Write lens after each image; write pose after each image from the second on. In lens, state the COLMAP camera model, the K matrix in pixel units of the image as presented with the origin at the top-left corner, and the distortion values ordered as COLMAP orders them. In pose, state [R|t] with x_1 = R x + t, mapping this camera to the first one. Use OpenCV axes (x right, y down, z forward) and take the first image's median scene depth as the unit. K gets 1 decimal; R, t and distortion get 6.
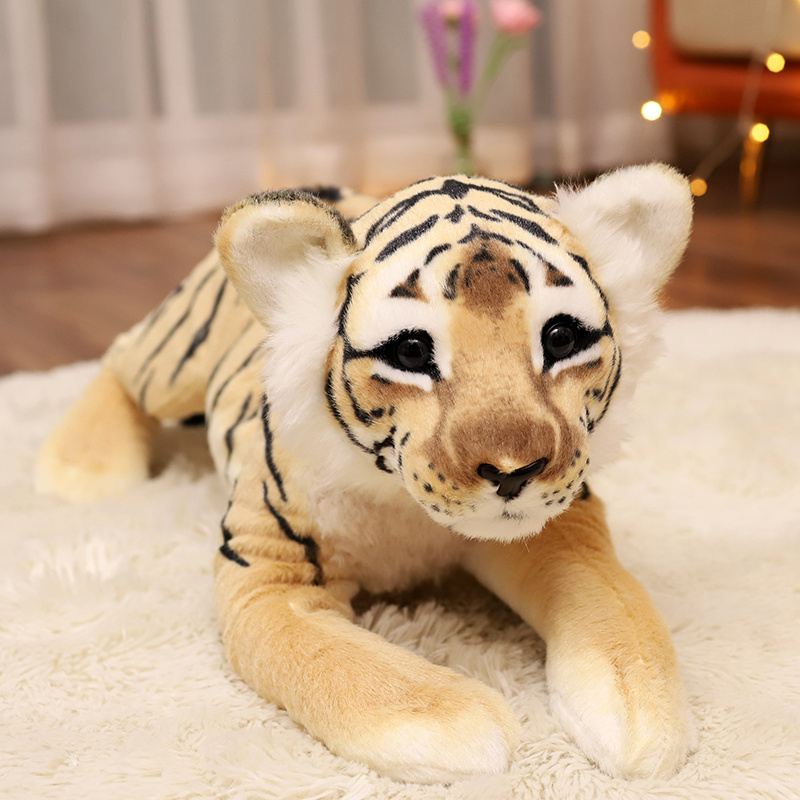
lens RADIAL K [[1296.2, 0, 399.6], [0, 1296.2, 482.1], [0, 0, 1]] dist [-0.000850, 0.013854]
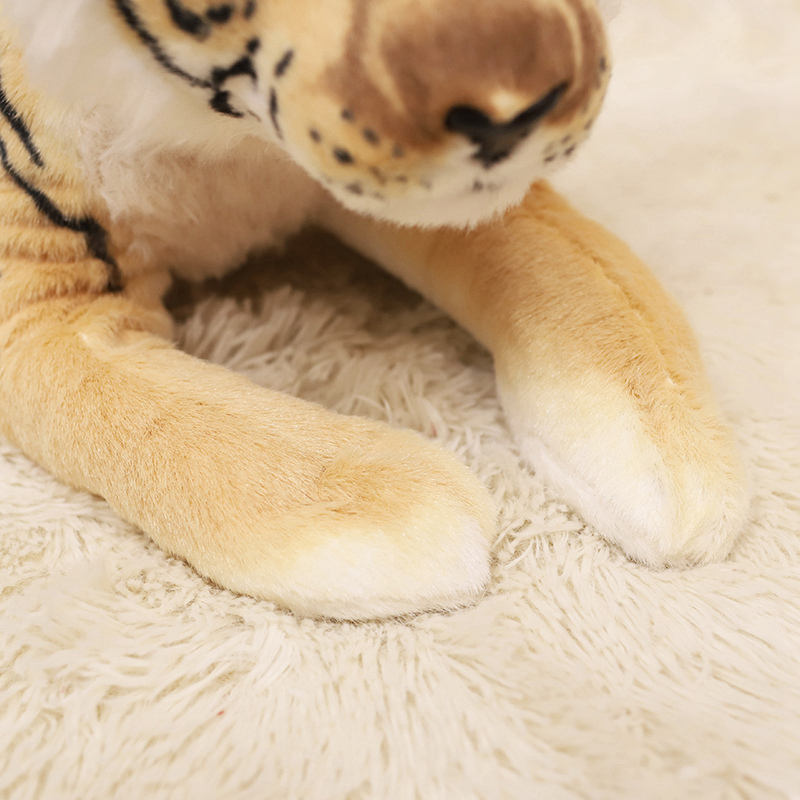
lens RADIAL K [[1296.2, 0, 399.6], [0, 1296.2, 482.1], [0, 0, 1]] dist [-0.000850, 0.013854]
pose [[0.970215, -0.158791, 0.182942, -0.063719], [0.087781, 0.934324, 0.345445, -0.044808], [-0.225780, -0.319098, 0.920435, 0.379458]]
